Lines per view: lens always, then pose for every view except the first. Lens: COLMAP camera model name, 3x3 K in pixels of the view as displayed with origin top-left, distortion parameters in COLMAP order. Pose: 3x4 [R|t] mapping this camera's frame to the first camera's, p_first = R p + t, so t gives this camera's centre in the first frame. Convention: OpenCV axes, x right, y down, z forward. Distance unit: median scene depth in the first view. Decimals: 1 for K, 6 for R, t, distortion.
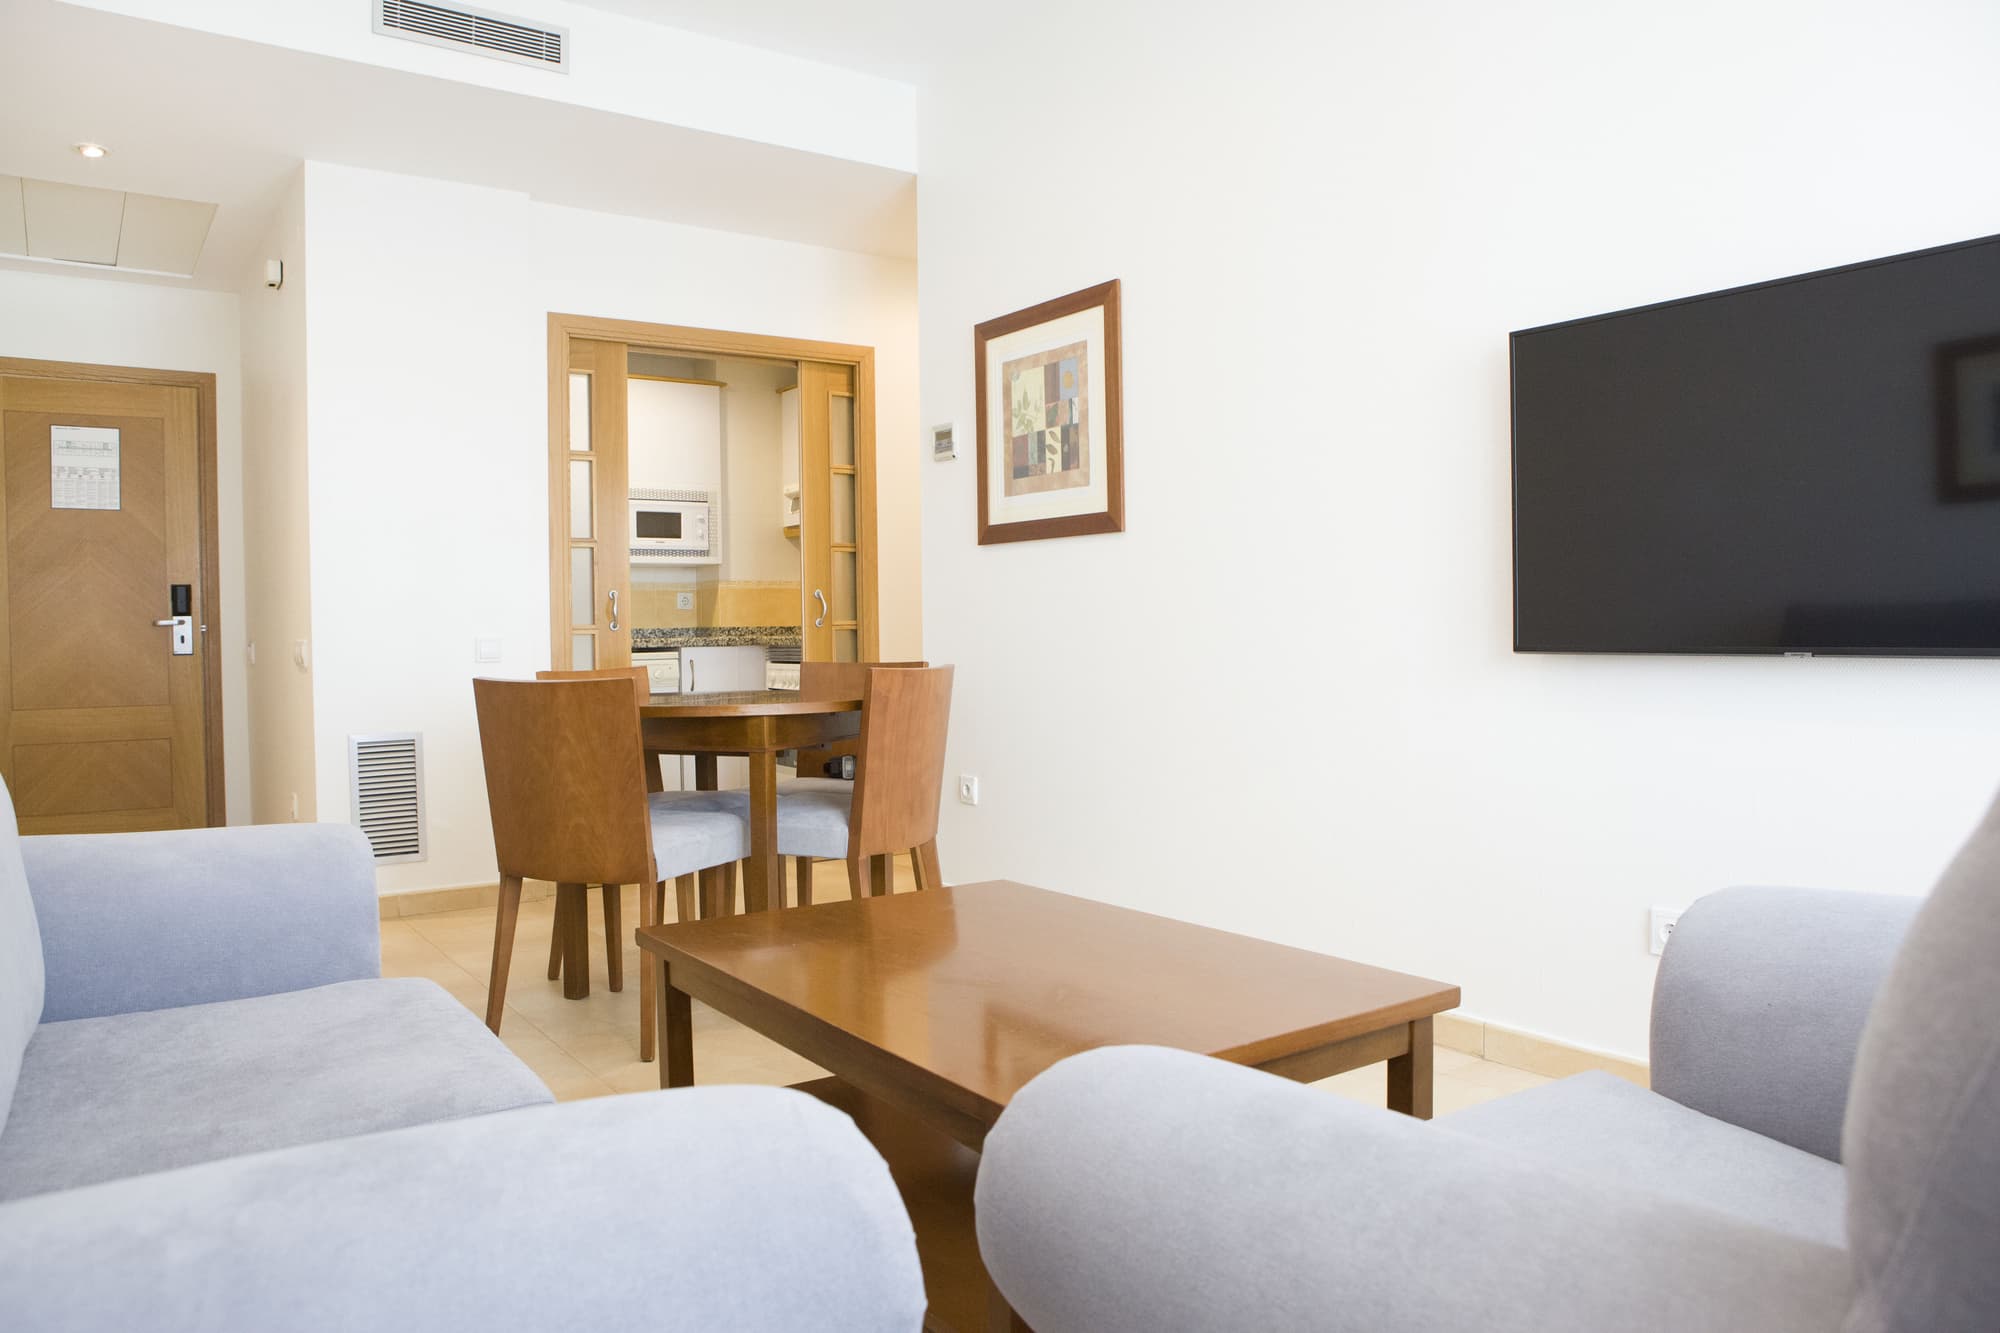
lens RADIAL K [[1368.1, 0, 1000.0], [0, 1368.1, 666.5], [0, 0, 1]] dist [-0.112319, 0.097544]
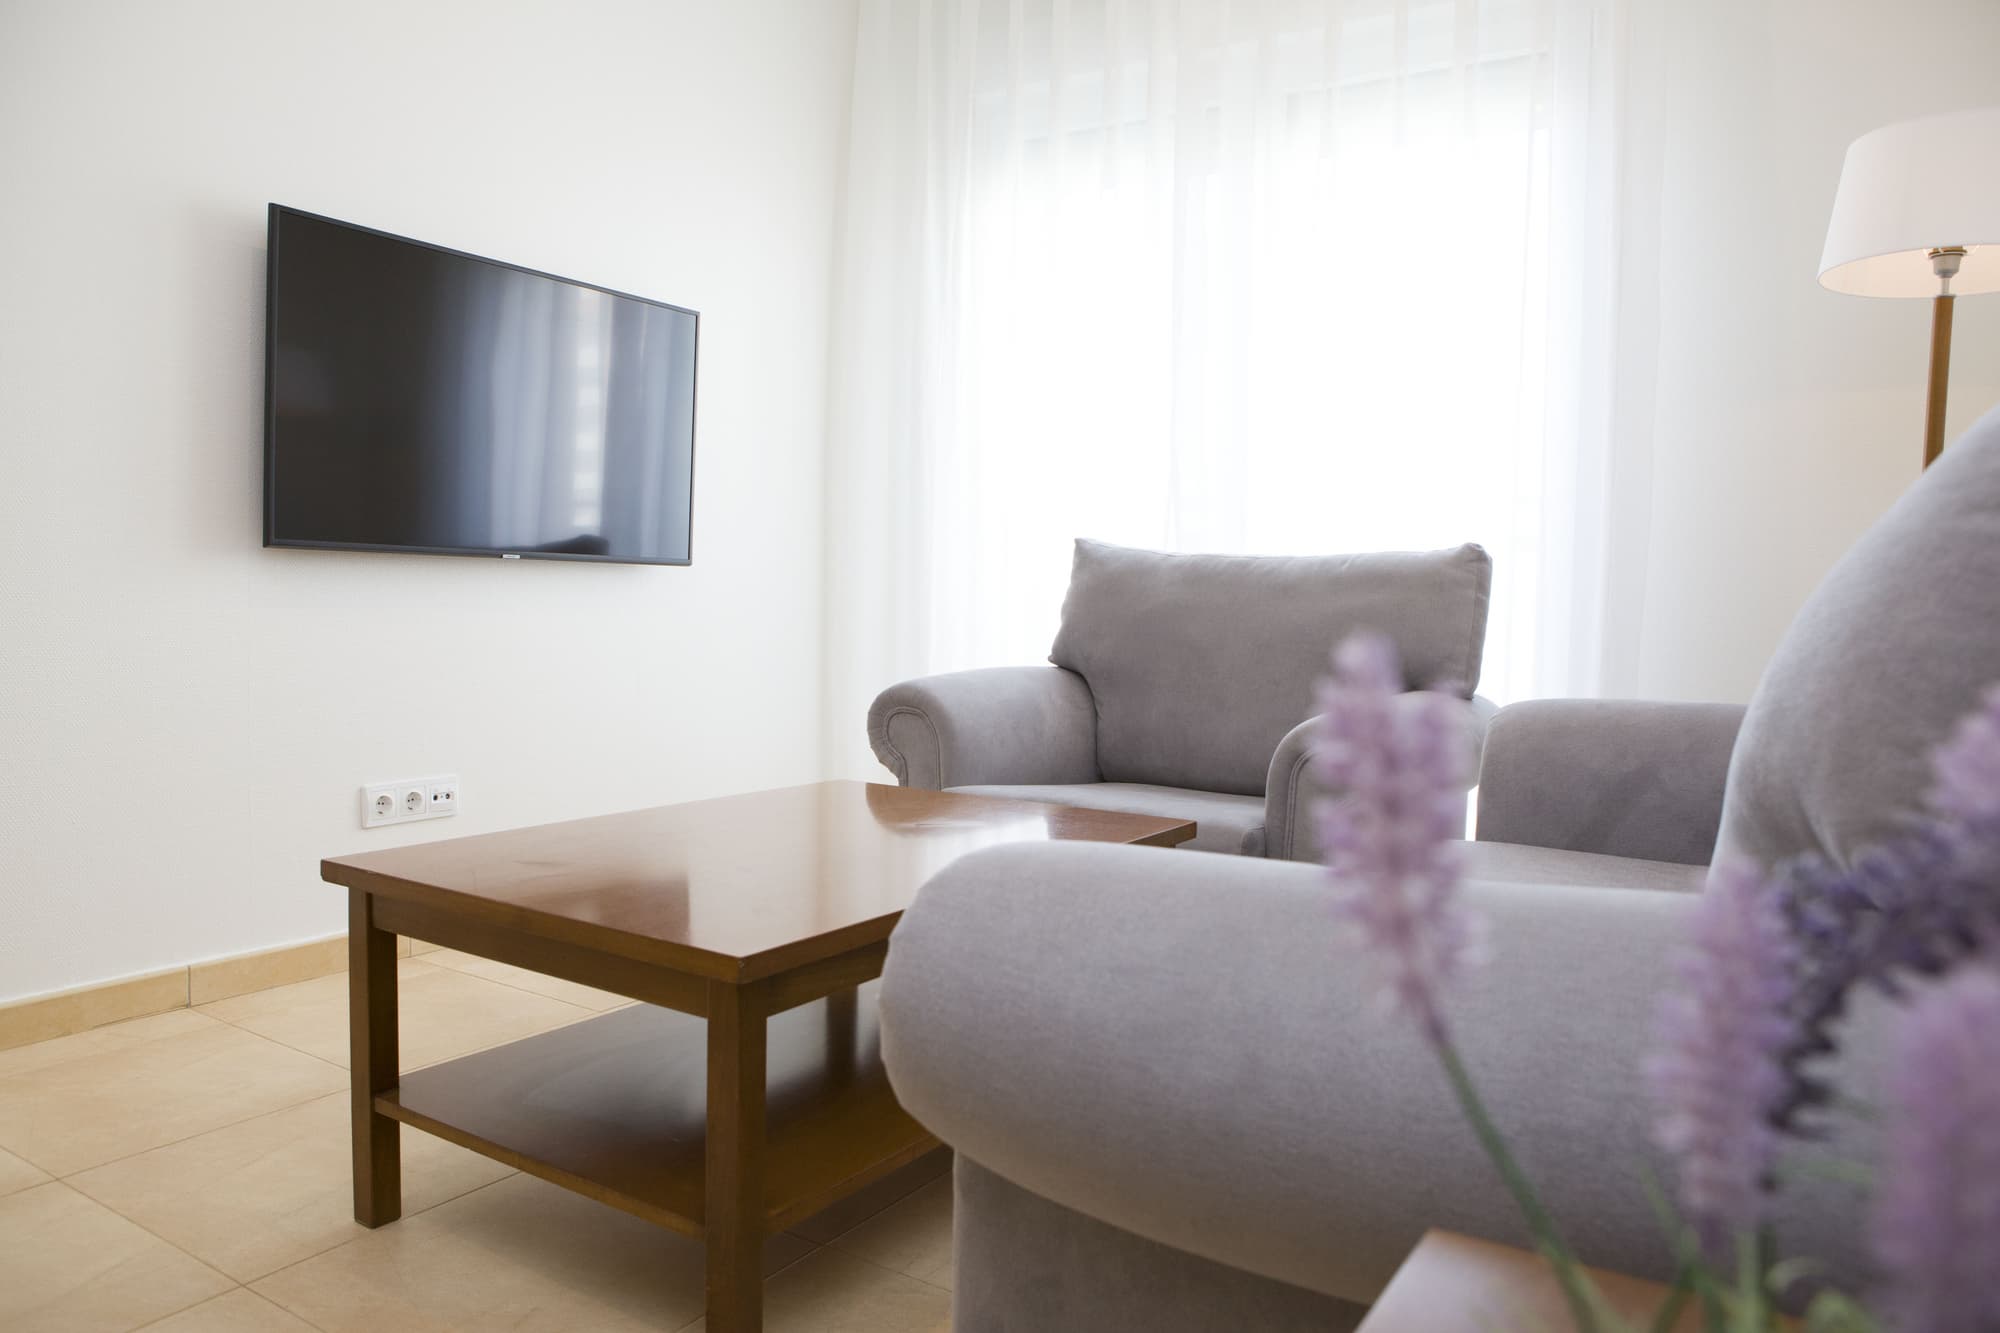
lens RADIAL K [[1368.1, 0, 1000.0], [0, 1368.1, 666.5], [0, 0, 1]] dist [-0.112319, 0.097544]
pose [[-0.387102, -0.061453, 0.919987, -0.678090], [-0.007964, 0.997962, 0.063311, 0.009009], [-0.922002, 0.017181, -0.386803, 0.893830]]
